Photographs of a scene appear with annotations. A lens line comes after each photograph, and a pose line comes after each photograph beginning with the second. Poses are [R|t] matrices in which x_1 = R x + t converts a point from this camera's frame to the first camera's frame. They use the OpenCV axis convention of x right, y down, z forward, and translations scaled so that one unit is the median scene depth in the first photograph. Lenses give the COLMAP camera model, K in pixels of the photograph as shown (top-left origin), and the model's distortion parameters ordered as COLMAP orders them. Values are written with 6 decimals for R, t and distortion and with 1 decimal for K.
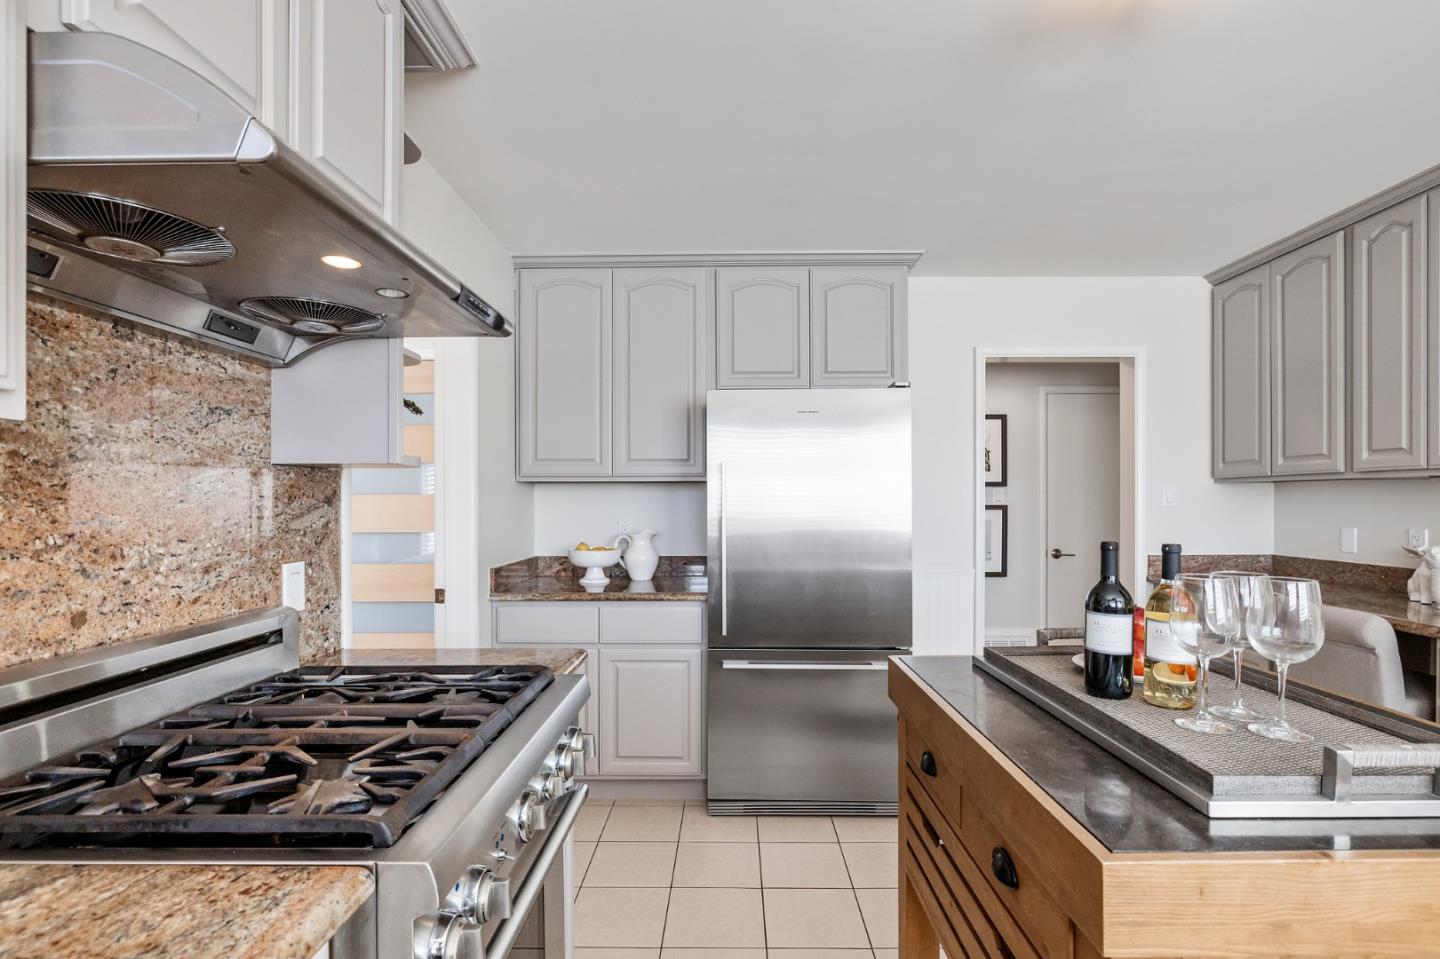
lens RADIAL K [[669.1, 0, 726.2], [0, 669.1, 498.6], [0, 0, 1]] dist [-0.001256, -0.000202]
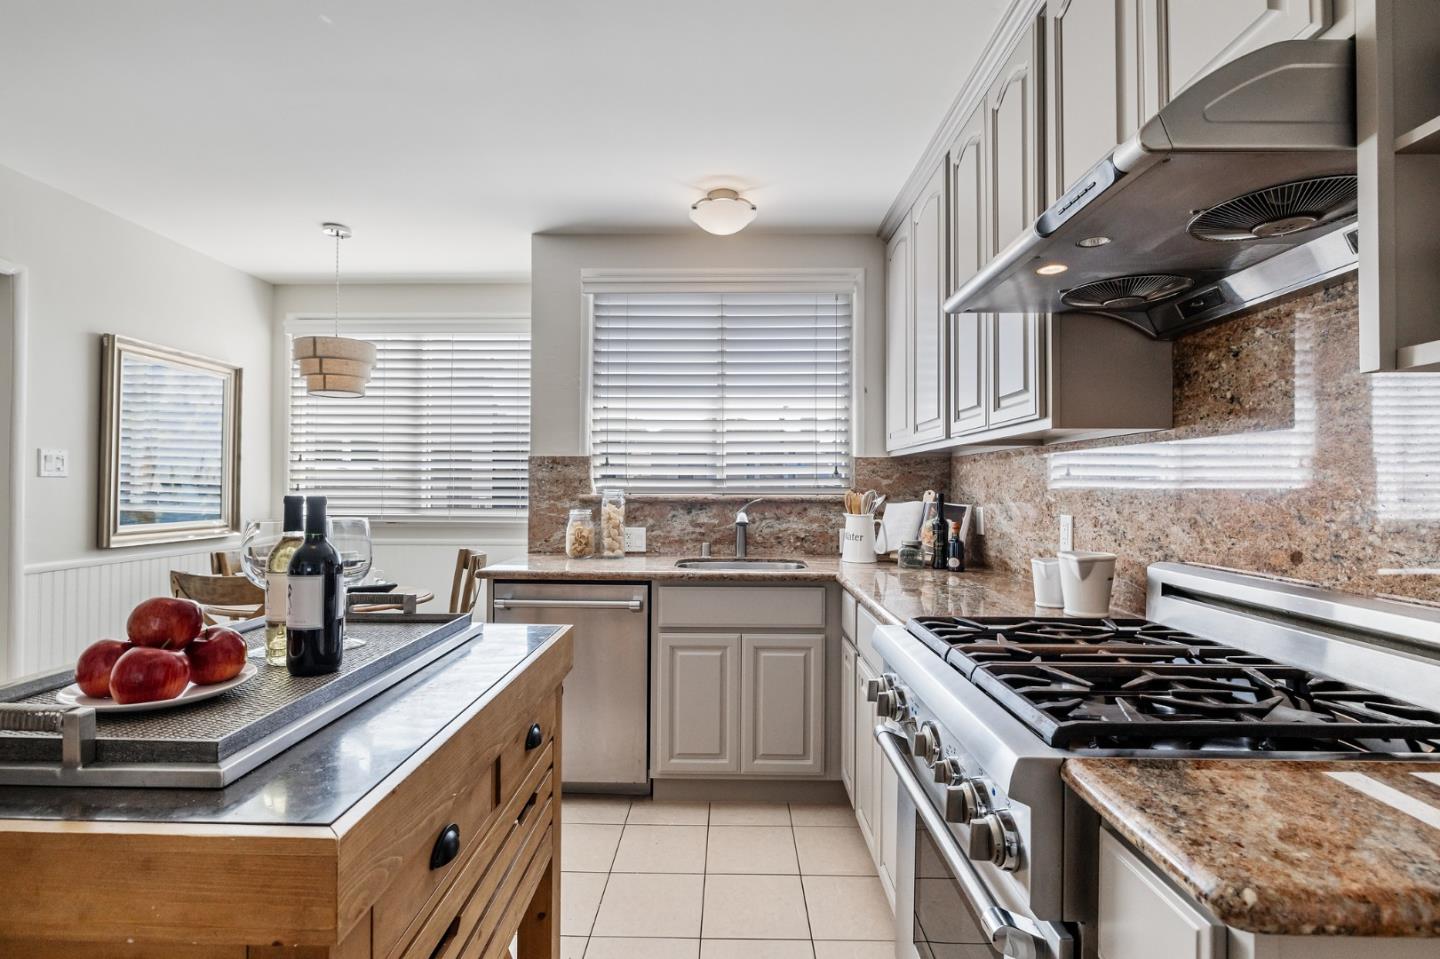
lens RADIAL K [[670.9, 0, 720.0], [0, 670.9, 479.5], [0, 0, 1]] dist [-0.001012, -0.000036]
pose [[-0.999937, 0.006888, 0.008900, 0.026905], [0.006754, 0.999864, -0.015030, 0.035123], [-0.009002, -0.014969, -0.999847, 1.450183]]
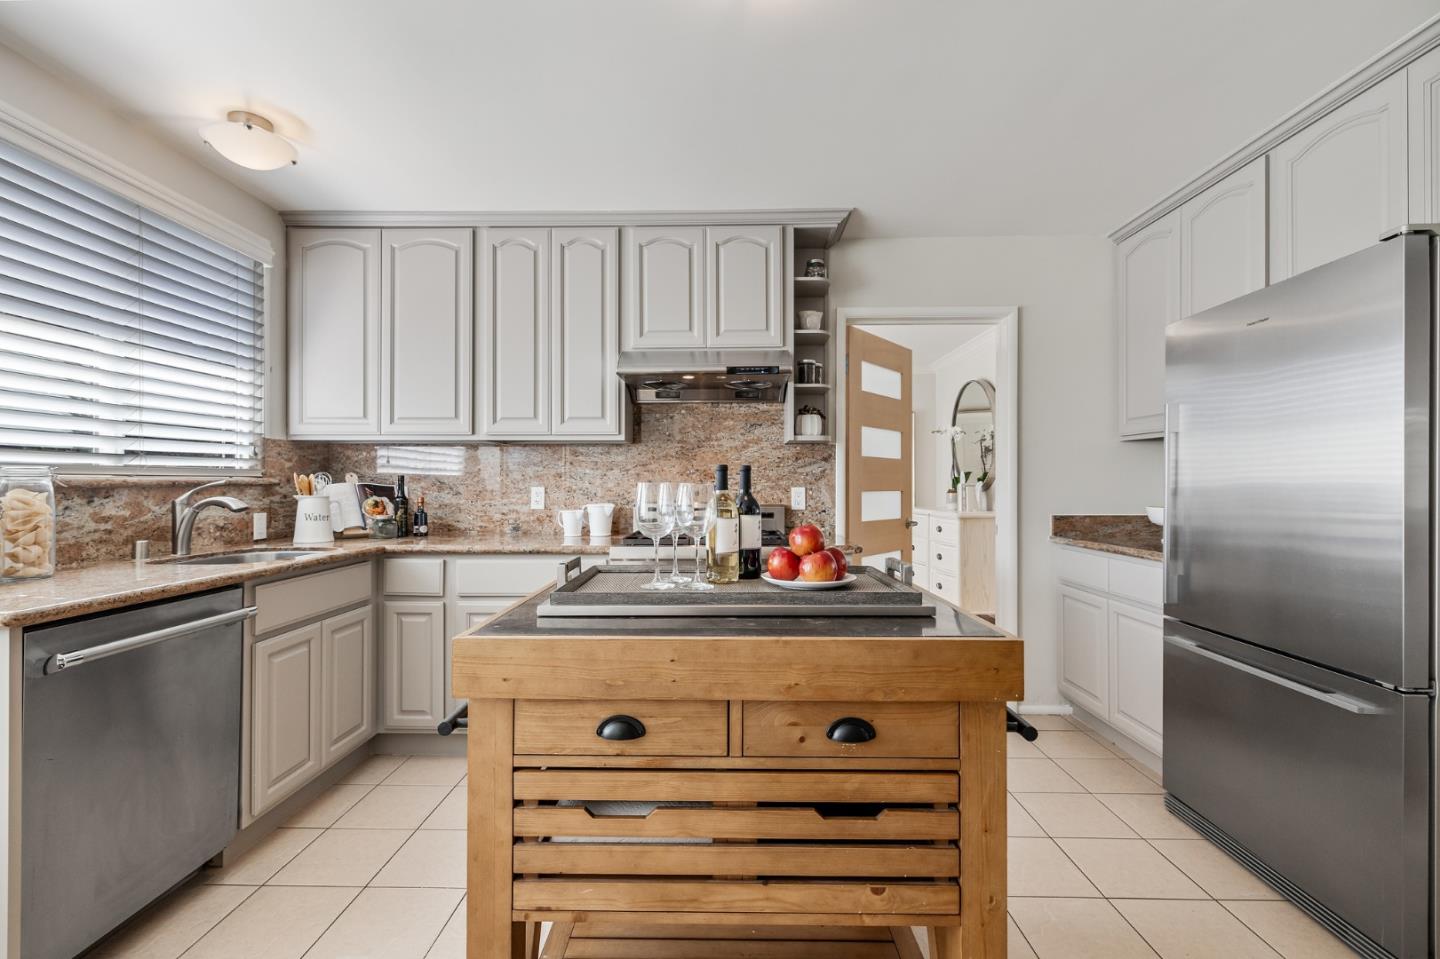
lens RADIAL K [[641.0, 0, 715.3], [0, 641.0, 472.1], [0, 0, 1]] dist [0.000788, -0.000896]
pose [[-0.013858, -0.004327, -0.999895, 1.467687], [0.003850, 0.999983, -0.004381, 0.052315], [0.999897, -0.003910, -0.013841, 0.737706]]
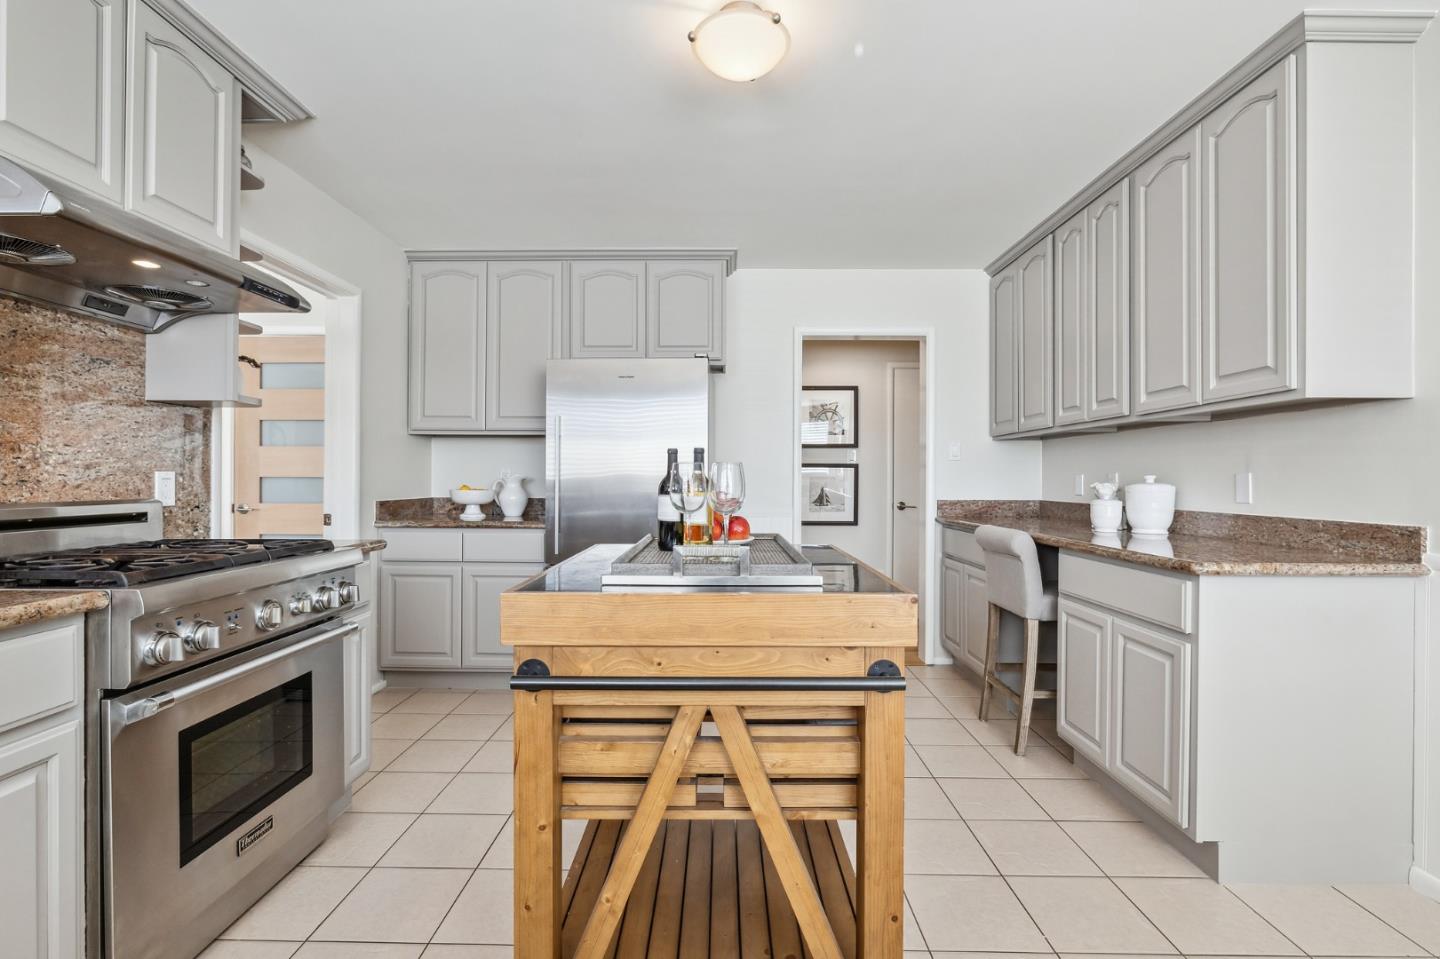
lens RADIAL K [[641.0, 0, 715.3], [0, 641.0, 472.1], [0, 0, 1]] dist [0.000788, -0.000896]
pose [[0.999943, 0.006648, -0.008370, 0.522432], [-0.006704, 0.999956, -0.006625, 0.097260], [0.008325, 0.006681, 0.999943, -0.344232]]
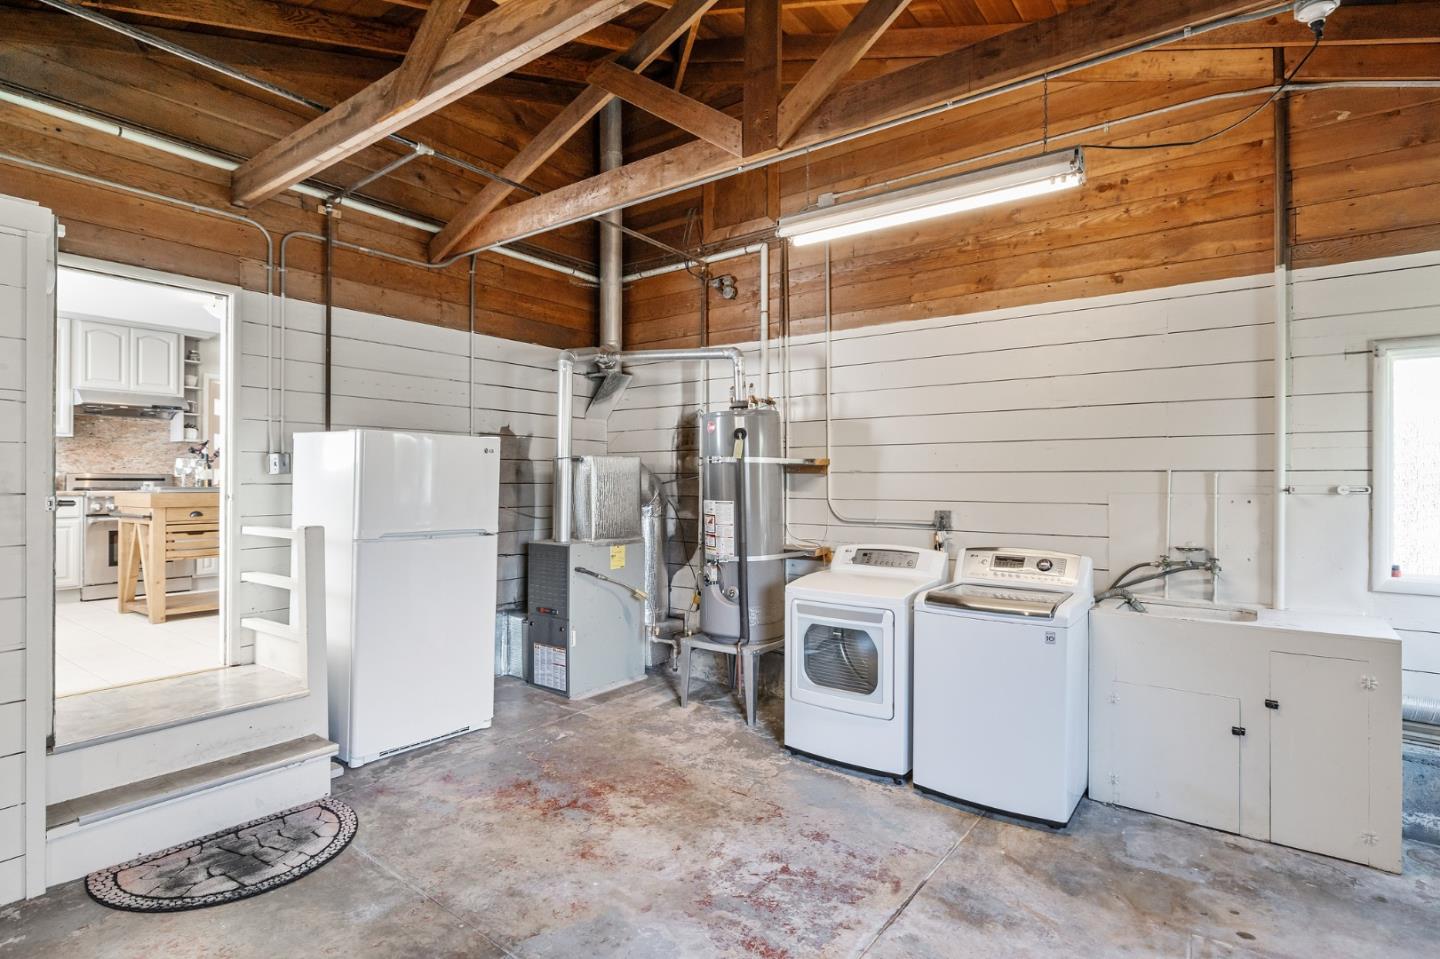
lens RADIAL K [[670.9, 0, 720.0], [0, 670.9, 479.5], [0, 0, 1]] dist [-0.001012, -0.000036]
pose [[0.829575, 0.006927, -0.558352, 4.520235], [-0.005280, 0.999976, 0.004560, 0.147468], [0.558370, -0.000834, 0.829591, -0.614009]]
